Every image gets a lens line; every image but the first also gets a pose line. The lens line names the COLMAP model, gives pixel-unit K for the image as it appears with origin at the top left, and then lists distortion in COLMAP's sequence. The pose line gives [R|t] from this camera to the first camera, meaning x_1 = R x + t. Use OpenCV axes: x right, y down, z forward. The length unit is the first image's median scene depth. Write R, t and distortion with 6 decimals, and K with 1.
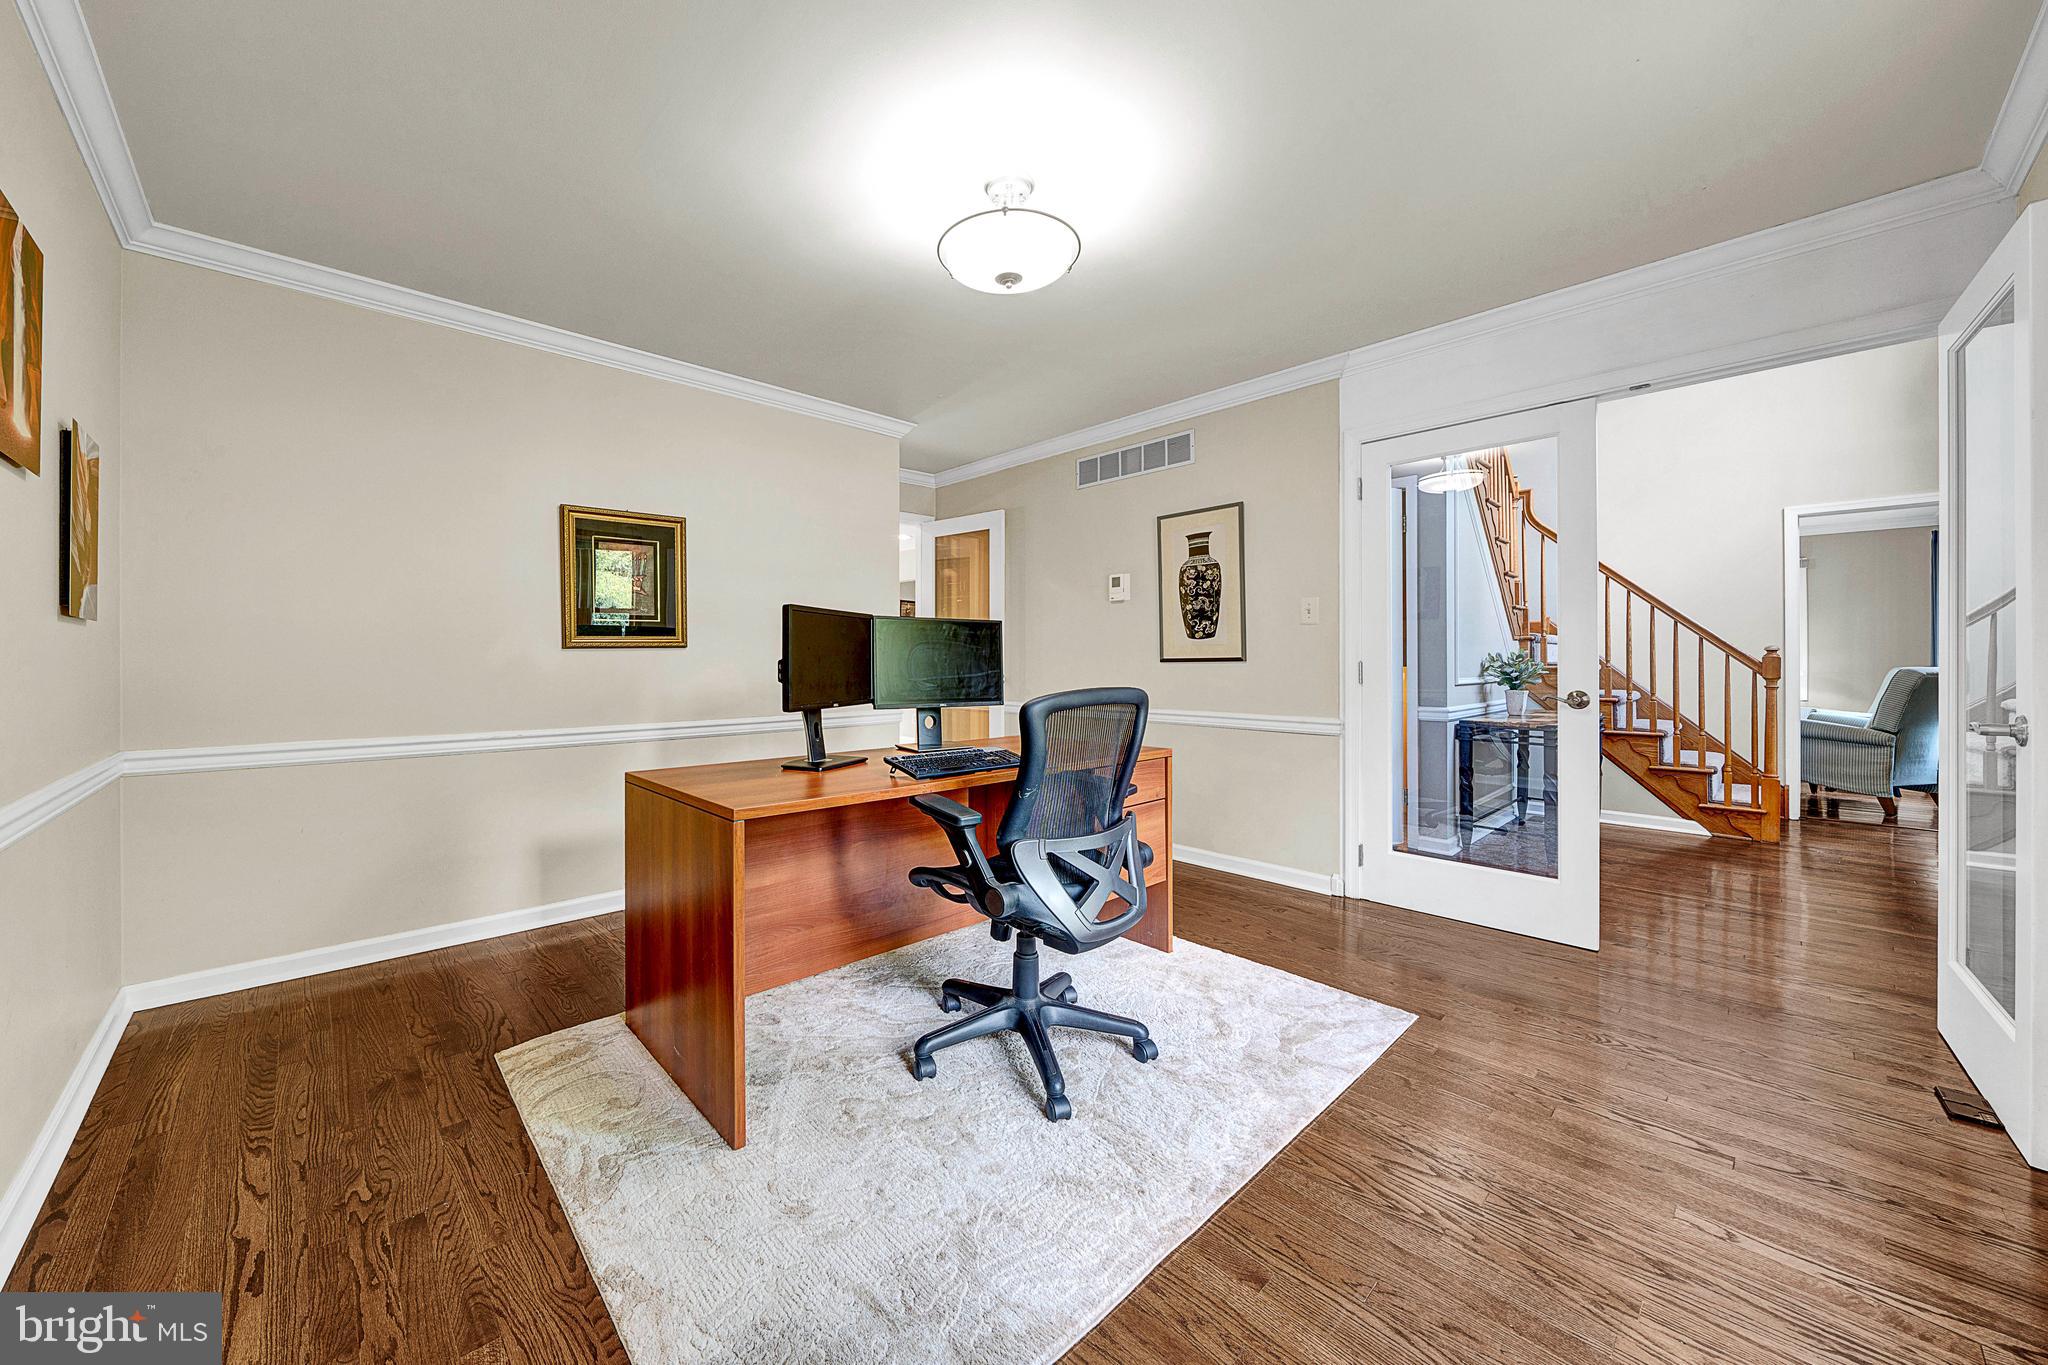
lens RADIAL K [[742.6, 0, 996.1], [0, 742.6, 668.5], [0, 0, 1]] dist [-0.001369, -0.000407]
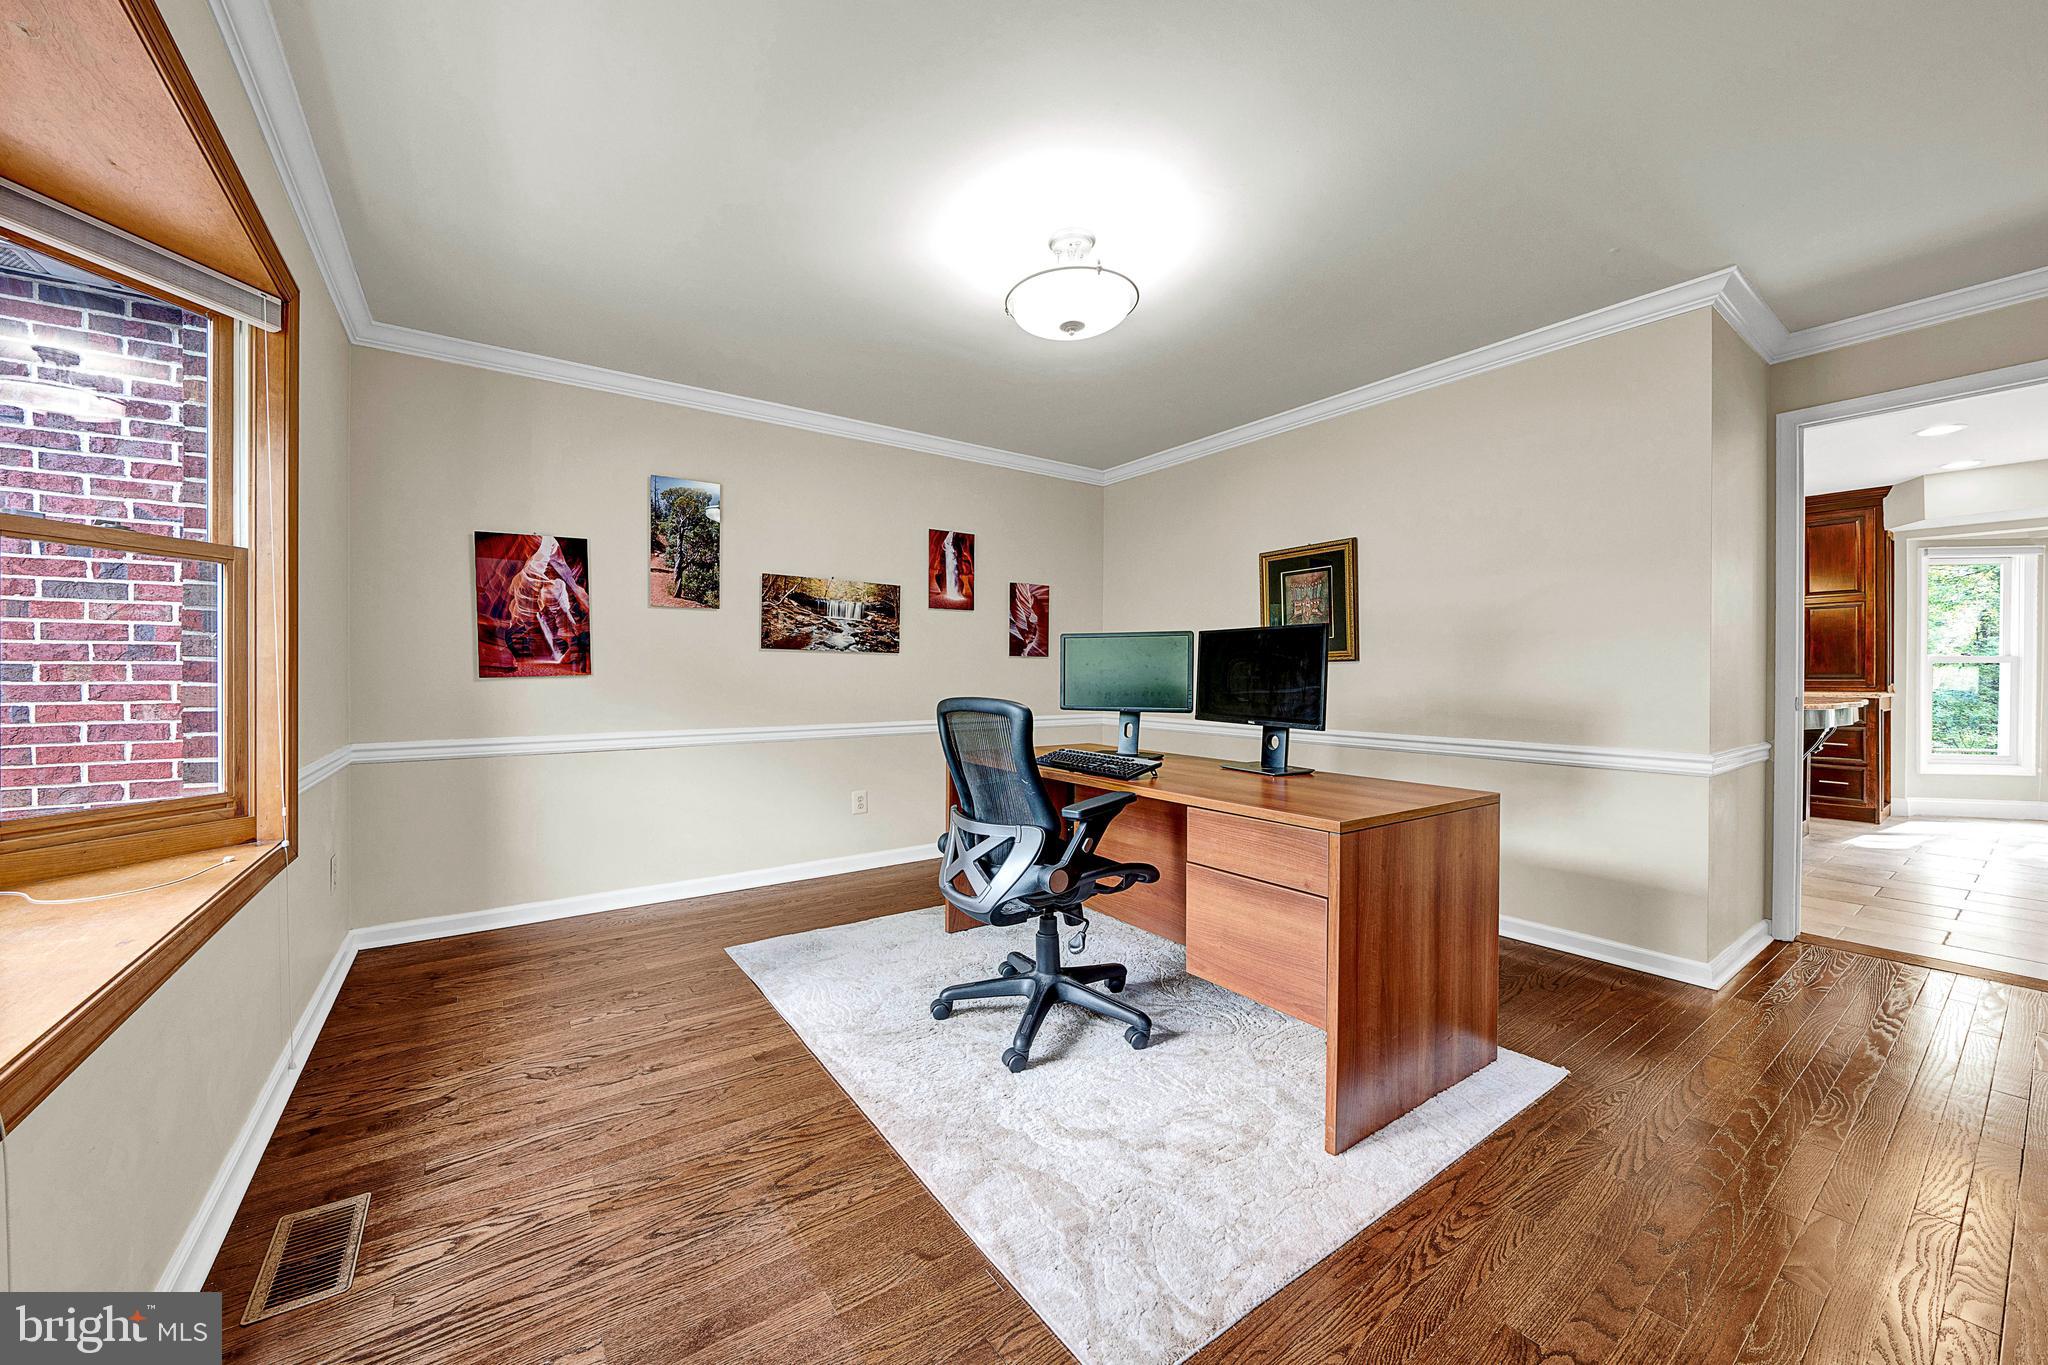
lens RADIAL K [[742.6, 0, 996.1], [0, 742.6, 668.5], [0, 0, 1]] dist [-0.001369, -0.000407]
pose [[-0.150100, -0.005356, -0.988656, 1.558636], [-0.007262, 0.999964, -0.004315, -0.018685], [0.988644, 0.006532, -0.150134, 1.448090]]
